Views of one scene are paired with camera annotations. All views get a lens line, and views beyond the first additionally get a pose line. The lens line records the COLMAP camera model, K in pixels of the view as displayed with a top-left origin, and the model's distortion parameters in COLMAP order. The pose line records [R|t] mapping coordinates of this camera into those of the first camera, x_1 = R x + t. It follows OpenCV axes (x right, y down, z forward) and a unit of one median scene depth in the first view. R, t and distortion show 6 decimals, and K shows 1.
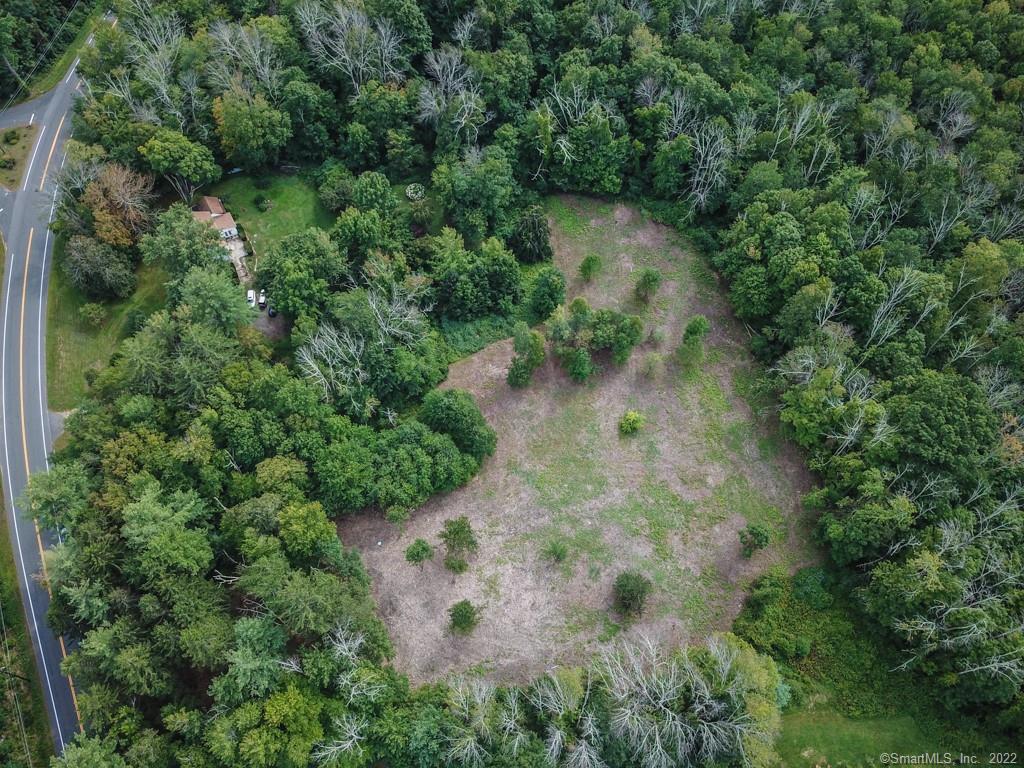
lens RADIAL K [[826.6, 0, 491.1], [0, 826.6, 383.9], [0, 0, 1]] dist [-0.037029, 0.034784]
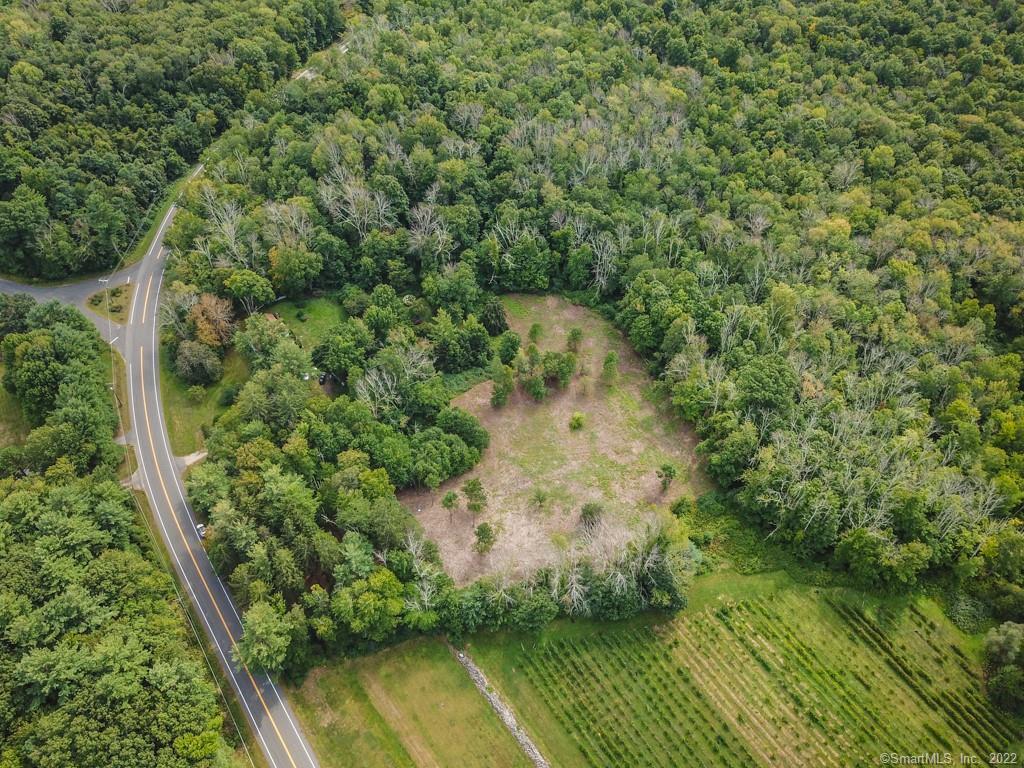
lens RADIAL K [[826.6, 0, 491.1], [0, 826.6, 383.9], [0, 0, 1]] dist [-0.037029, 0.034784]
pose [[0.991226, -0.100254, 0.086145, -0.095823], [0.117505, 0.966799, -0.226919, 0.274806], [-0.060535, 0.235050, 0.970096, -0.410297]]
